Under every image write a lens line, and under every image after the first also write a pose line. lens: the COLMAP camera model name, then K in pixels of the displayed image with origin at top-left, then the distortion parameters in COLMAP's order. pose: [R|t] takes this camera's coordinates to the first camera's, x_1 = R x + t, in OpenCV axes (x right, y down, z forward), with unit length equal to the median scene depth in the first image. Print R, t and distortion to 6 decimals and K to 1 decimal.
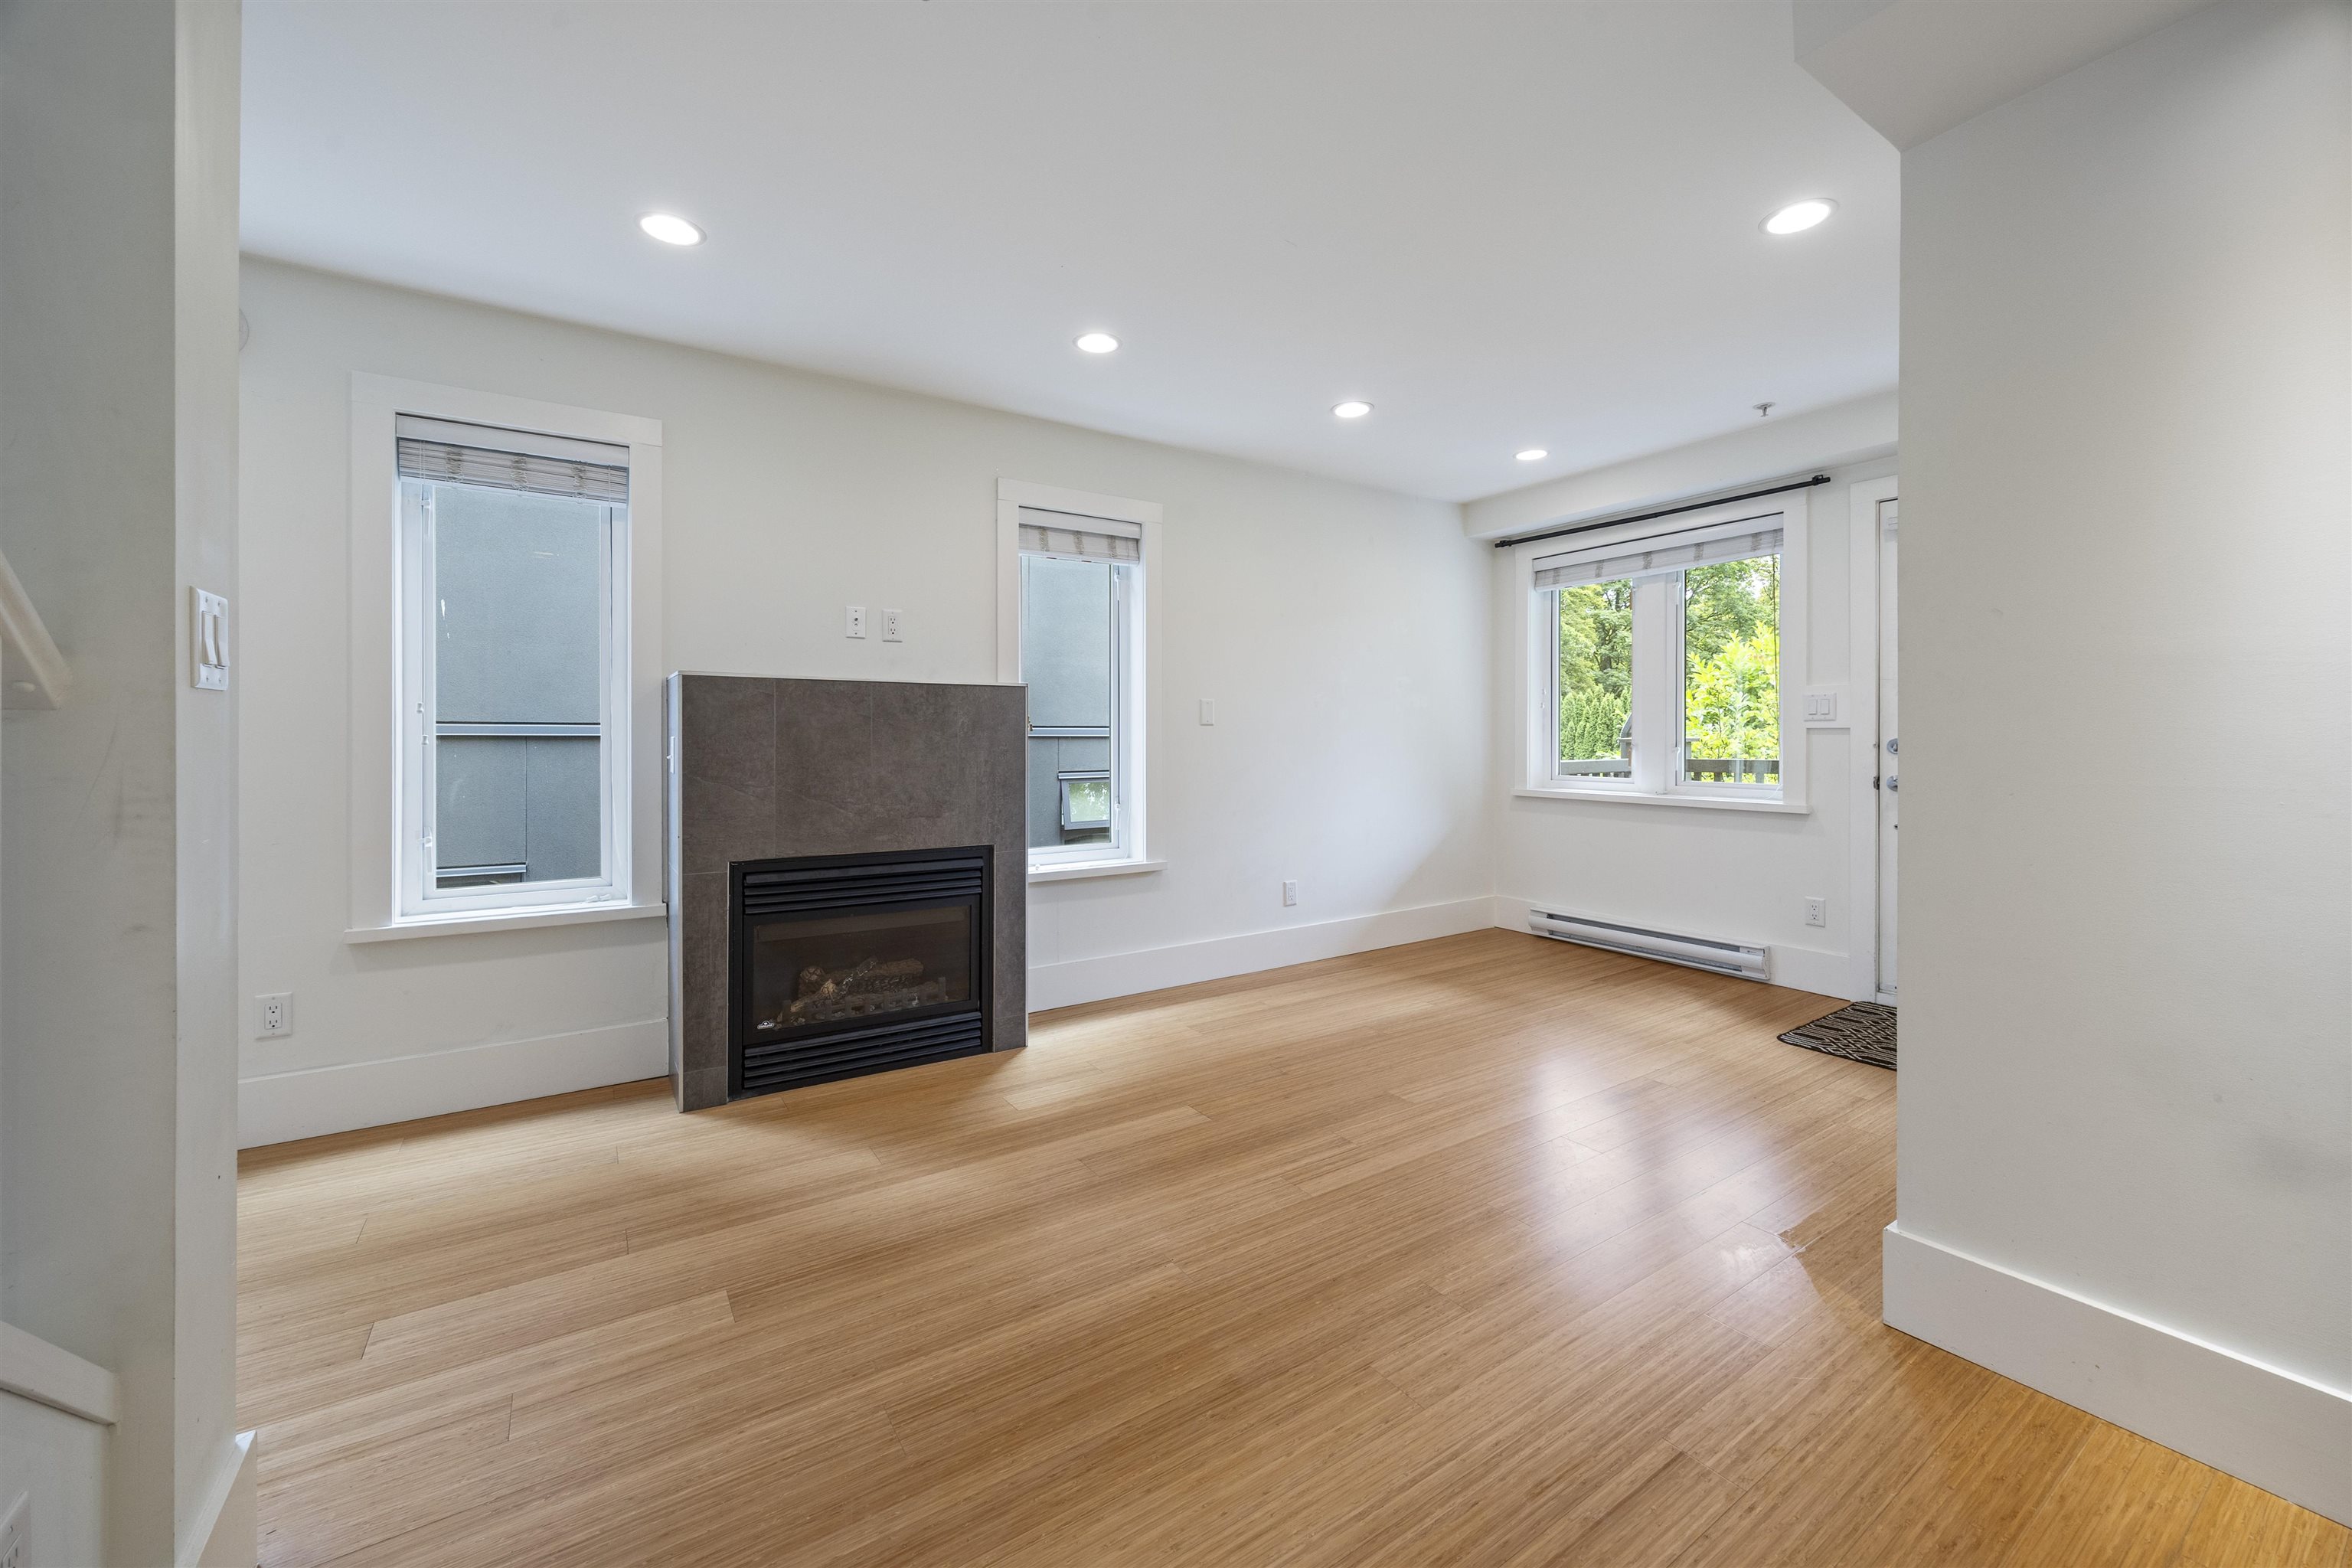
lens RADIAL K [[914.6, 0, 1176.3], [0, 914.6, 738.1], [0, 0, 1]] dist [-0.000234, 0.000876]
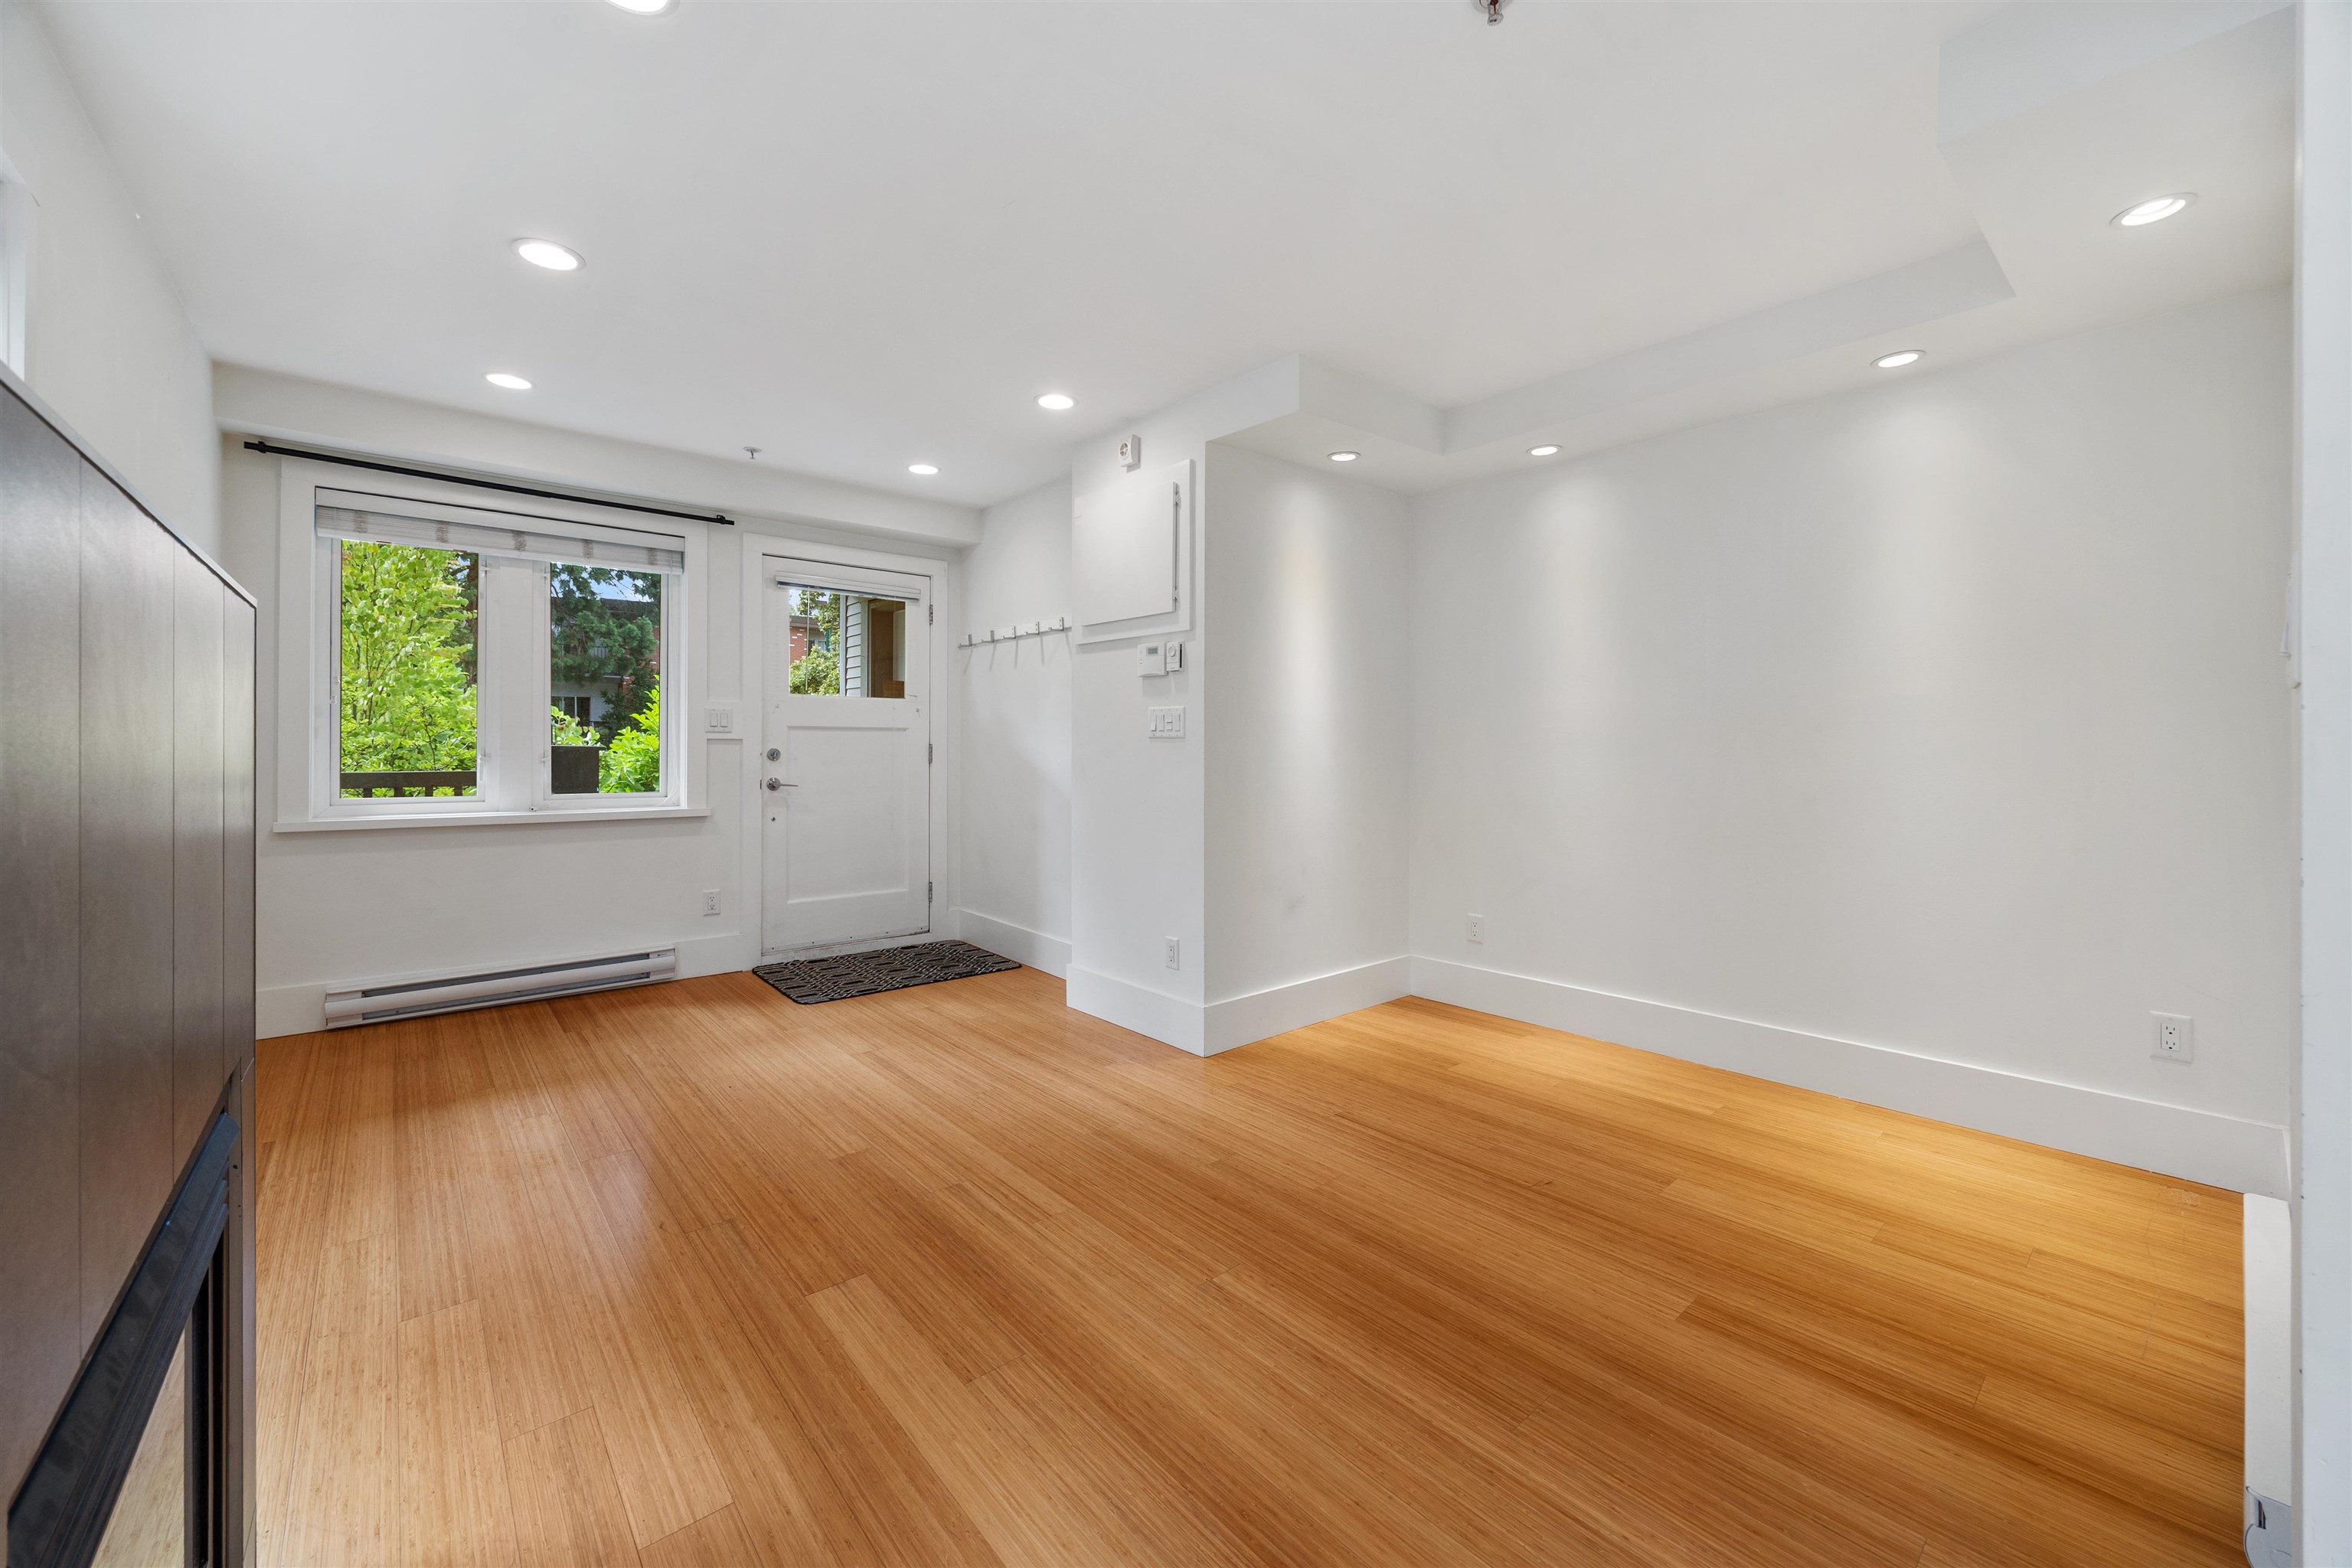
lens RADIAL K [[914.6, 0, 1171.0], [0, 914.6, 749.9], [0, 0, 1]] dist [-0.000234, 0.000876]
pose [[-0.130484, -0.002003, 0.991448, -0.801333], [-0.001859, 0.999997, 0.001775, -0.000160], [-0.991449, -0.001612, -0.130487, 0.962361]]
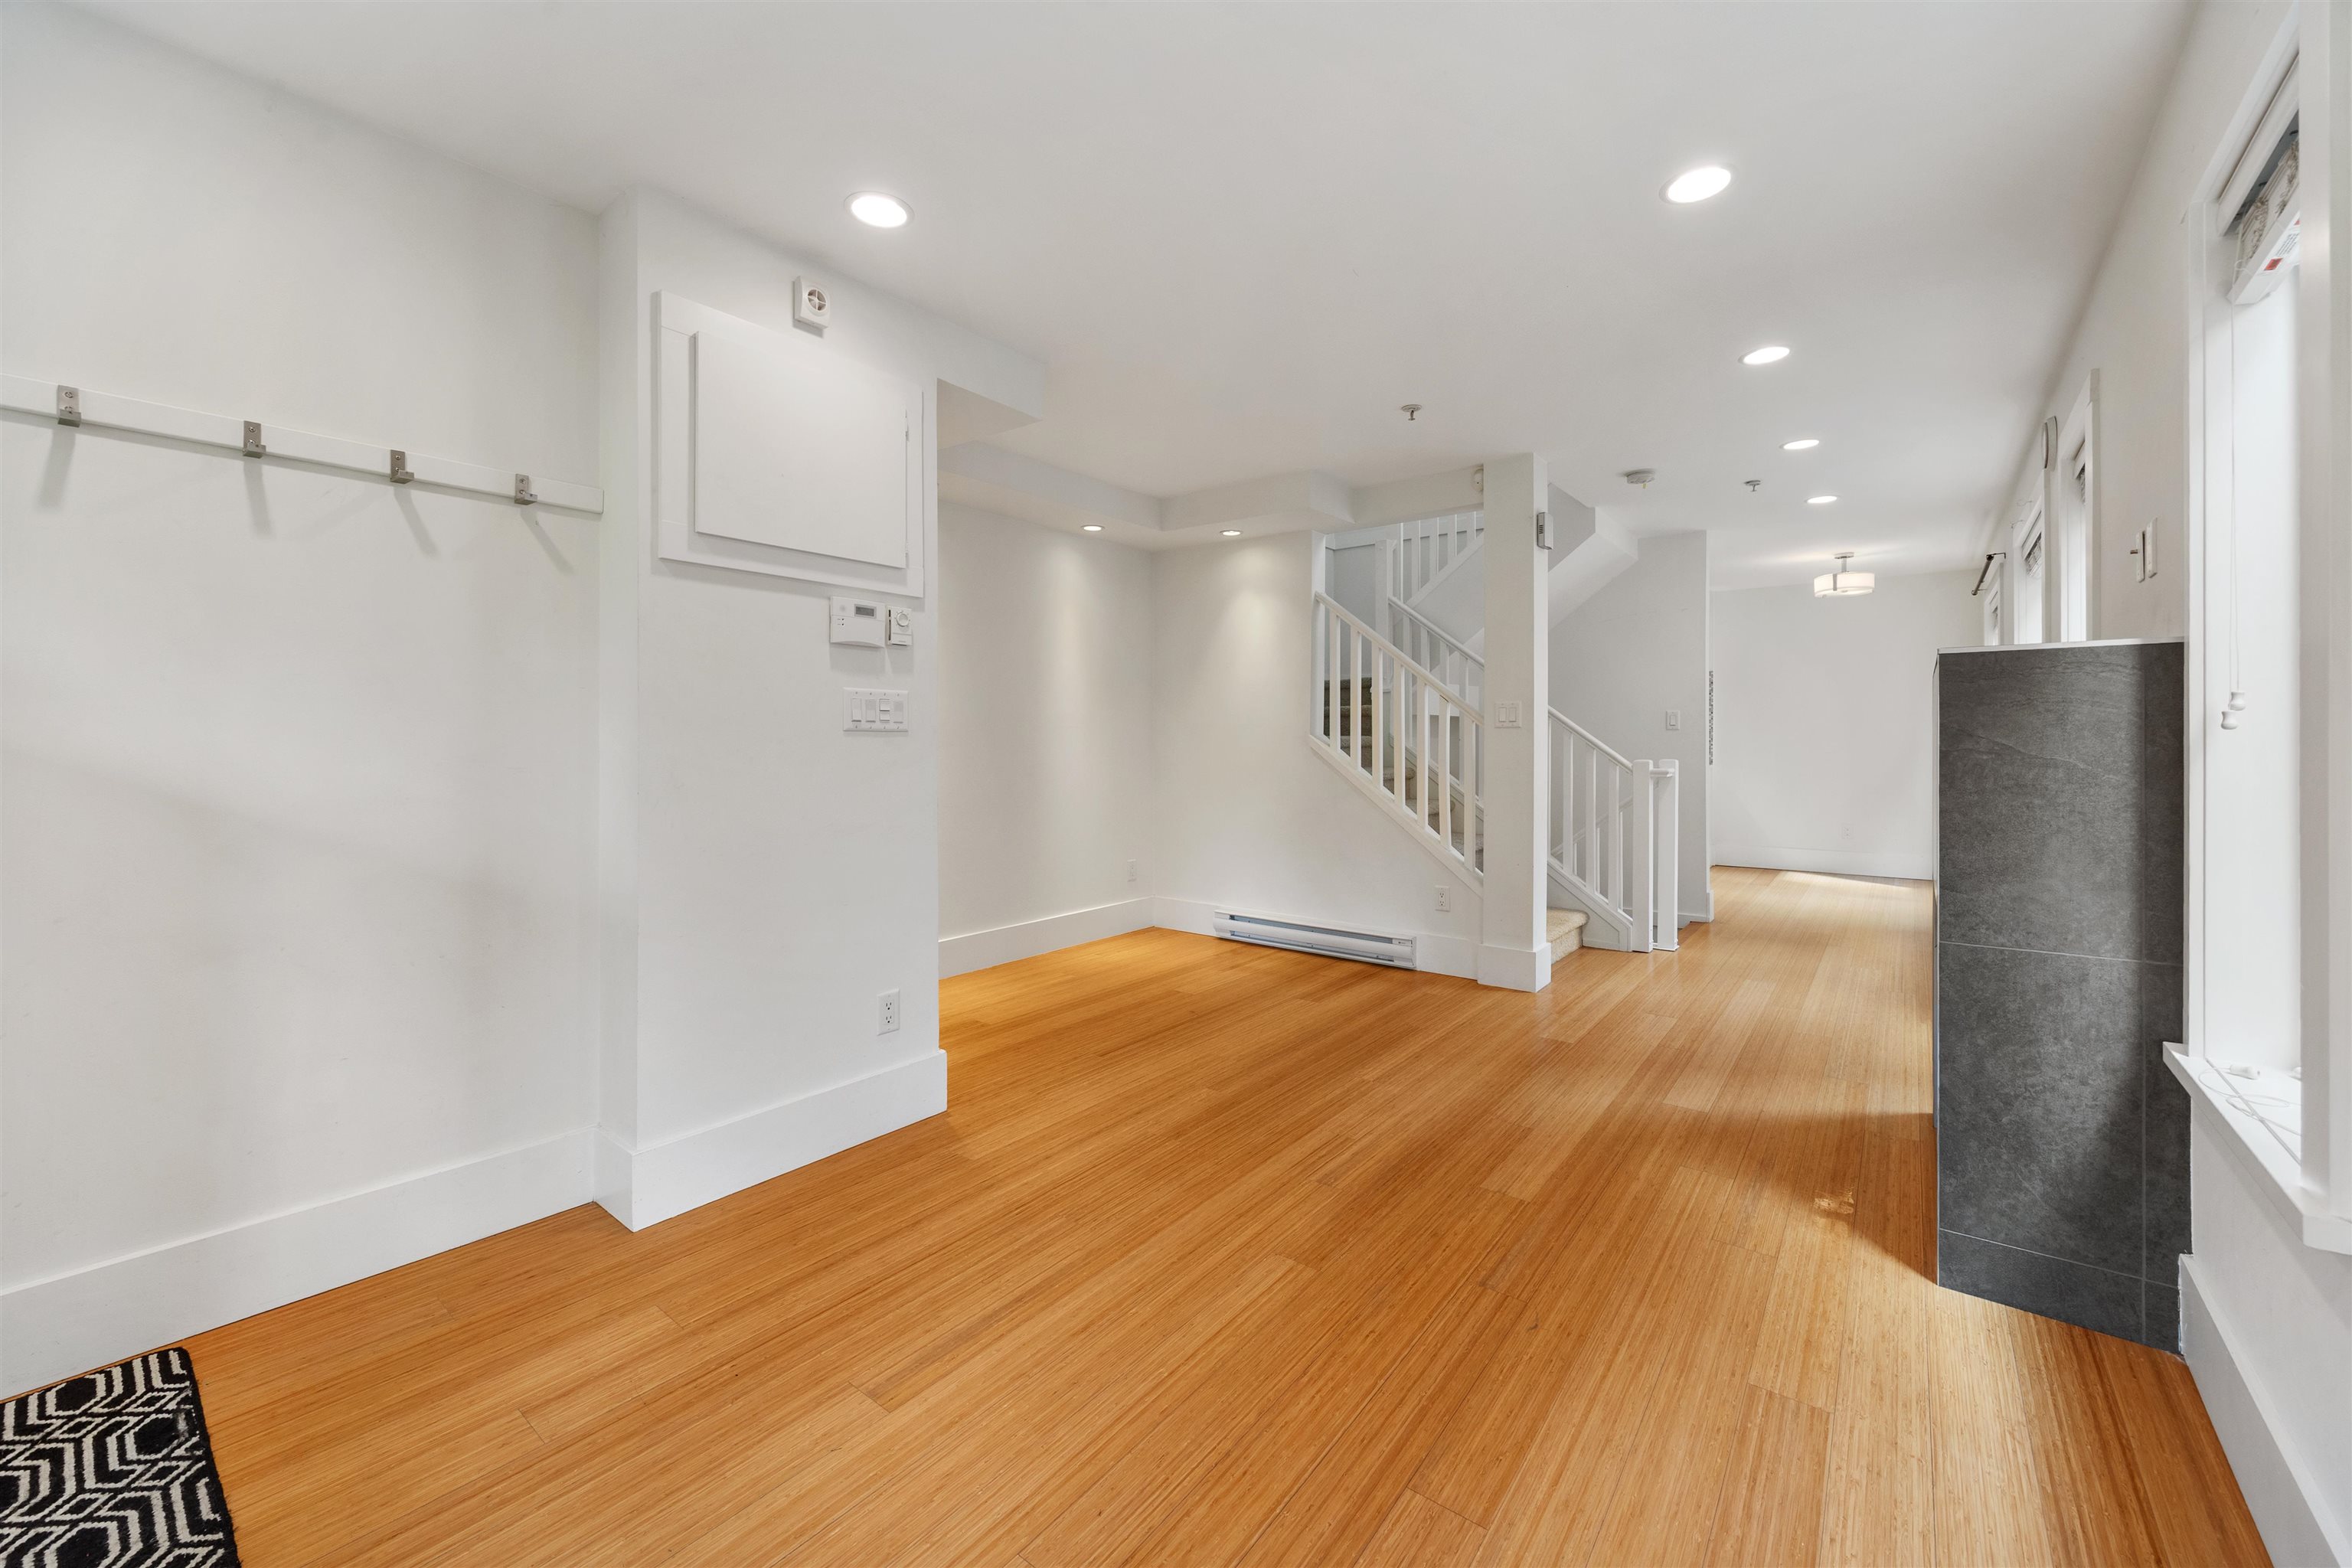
lens RADIAL K [[914.6, 0, 1195.6], [0, 914.6, 765.5], [0, 0, 1]] dist [-0.000234, 0.000876]
pose [[-0.943602, 0.011142, -0.330895, 0.646675], [0.002154, 0.999619, 0.027519, -0.005717], [0.331076, 0.025254, -0.943266, 1.933283]]
